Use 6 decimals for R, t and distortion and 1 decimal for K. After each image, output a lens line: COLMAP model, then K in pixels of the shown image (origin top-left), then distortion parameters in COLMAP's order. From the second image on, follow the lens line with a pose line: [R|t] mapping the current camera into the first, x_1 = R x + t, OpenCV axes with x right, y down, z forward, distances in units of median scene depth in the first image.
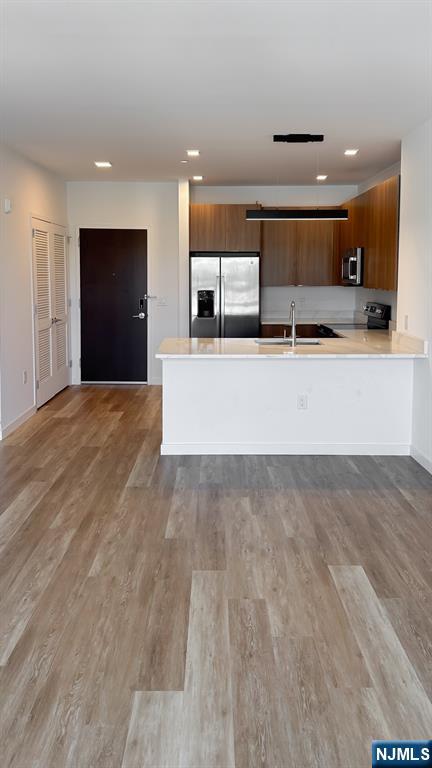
lens RADIAL K [[1057.5, 0, 216.0], [0, 1057.5, 384.0], [0, 0, 1]] dist [0.529976, -4.370463]
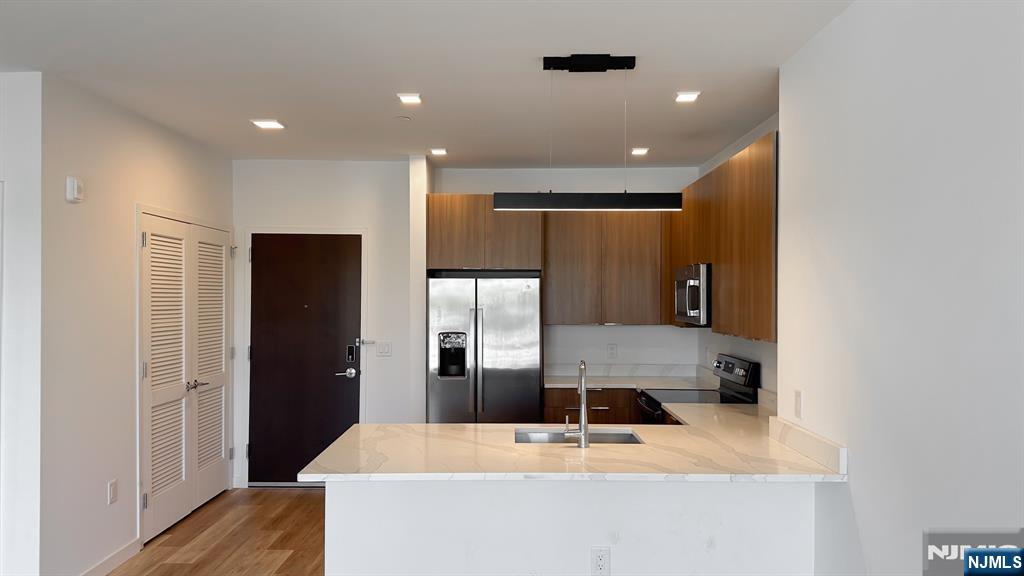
lens RADIAL K [[1410.1, 0, 512.0], [0, 1410.1, 288.0], [0, 0, 1]] dist [0.529976, -4.370463]
pose [[1.000000, -0.000190, -0.000236, 0.025183], [0.000163, 0.993837, -0.110852, -0.024058], [0.000256, 0.110852, 0.993837, 0.197348]]
